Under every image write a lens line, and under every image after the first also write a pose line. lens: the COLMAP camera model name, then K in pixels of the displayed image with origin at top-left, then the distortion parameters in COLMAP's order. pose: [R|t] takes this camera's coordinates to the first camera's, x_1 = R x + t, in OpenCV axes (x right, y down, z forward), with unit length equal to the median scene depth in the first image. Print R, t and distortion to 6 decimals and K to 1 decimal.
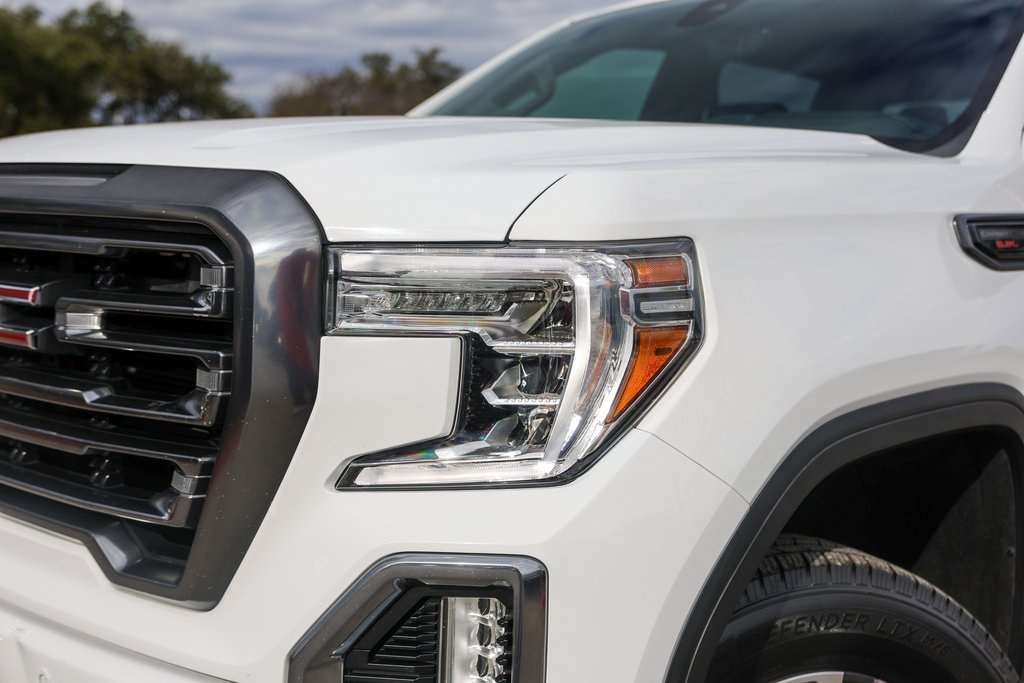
lens RADIAL K [[1338.0, 0, 512.0], [0, 1338.0, 341.5], [0, 0, 1]] dist [-0.014374, -0.013878]
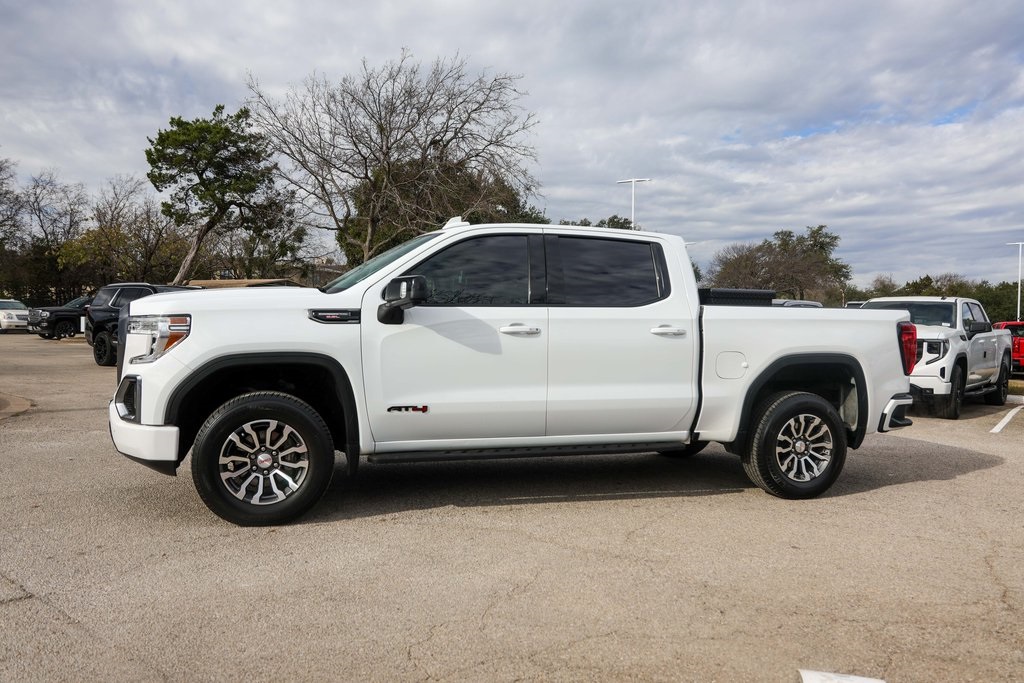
lens RADIAL K [[786.0, 0, 512.0], [0, 786.0, 341.5], [0, 0, 1]] dist [0.007868, 0.003756]
pose [[0.867471, 0.001724, -0.497485, 2.581474], [-0.039953, 0.997005, -0.066213, 0.163160], [0.495881, 0.077314, 0.864942, -0.860135]]
